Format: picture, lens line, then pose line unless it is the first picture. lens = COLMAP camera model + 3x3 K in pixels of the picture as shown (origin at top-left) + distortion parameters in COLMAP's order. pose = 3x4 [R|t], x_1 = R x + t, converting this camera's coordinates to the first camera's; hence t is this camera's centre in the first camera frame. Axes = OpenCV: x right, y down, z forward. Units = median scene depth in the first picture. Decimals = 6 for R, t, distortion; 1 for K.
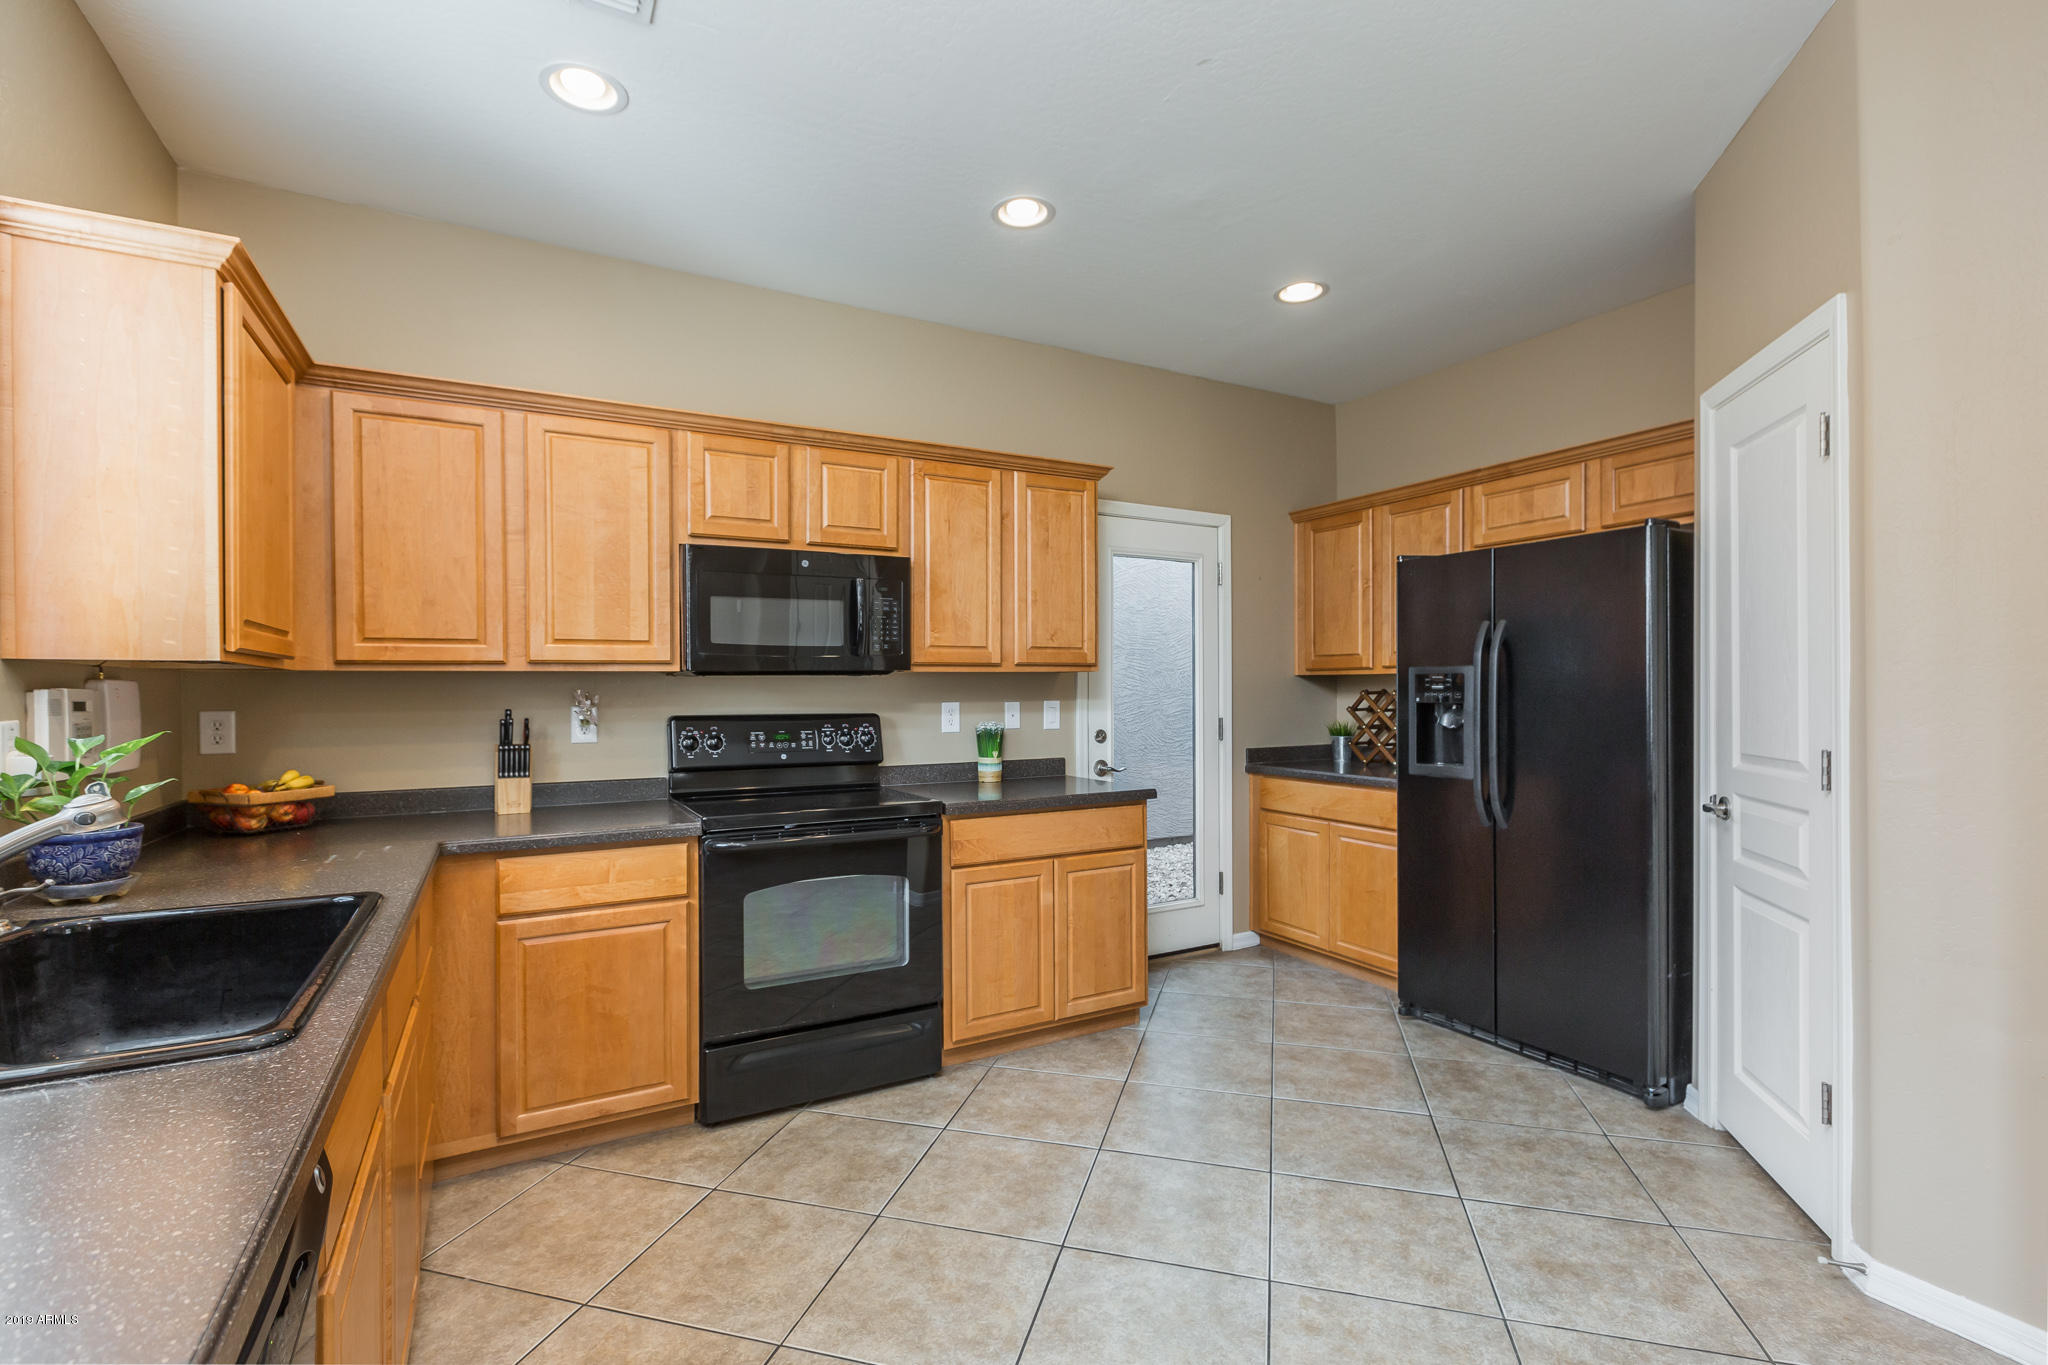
lens RADIAL K [[919.6, 0, 1022.5], [0, 919.6, 694.3], [0, 0, 1]] dist [-0.000309, 0.000050]
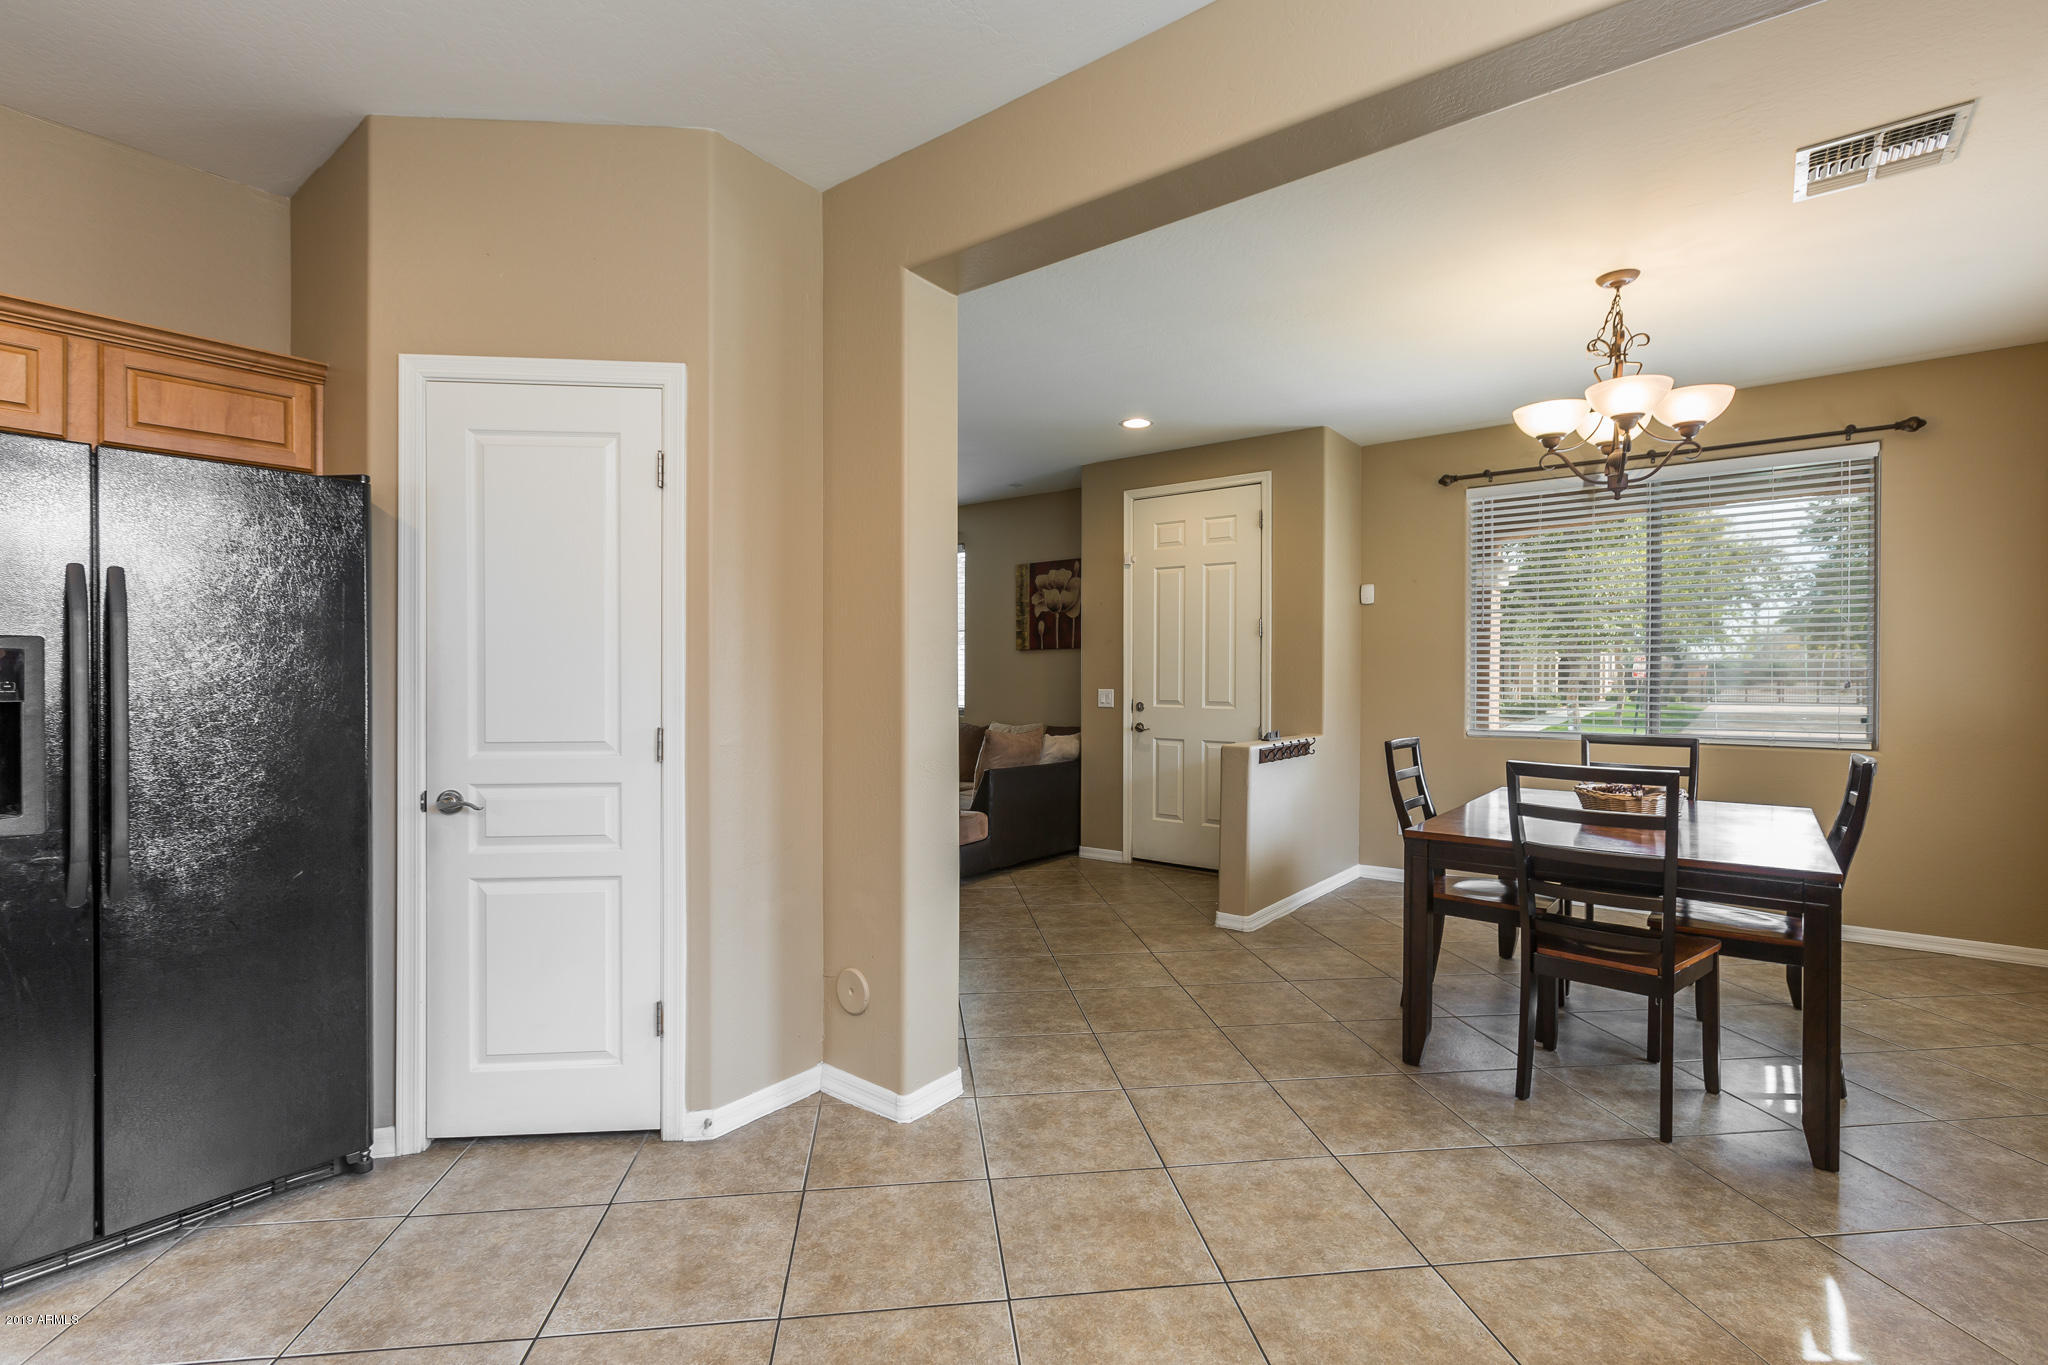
lens RADIAL K [[925.5, 0, 1017.7], [0, 925.5, 681.3], [0, 0, 1]] dist [-0.000769, 0.000277]
pose [[-0.377457, -0.001179, 0.926026, -0.310683], [0.006260, 0.999973, 0.003825, -0.002517], [-0.926006, 0.007241, -0.377440, 0.721102]]
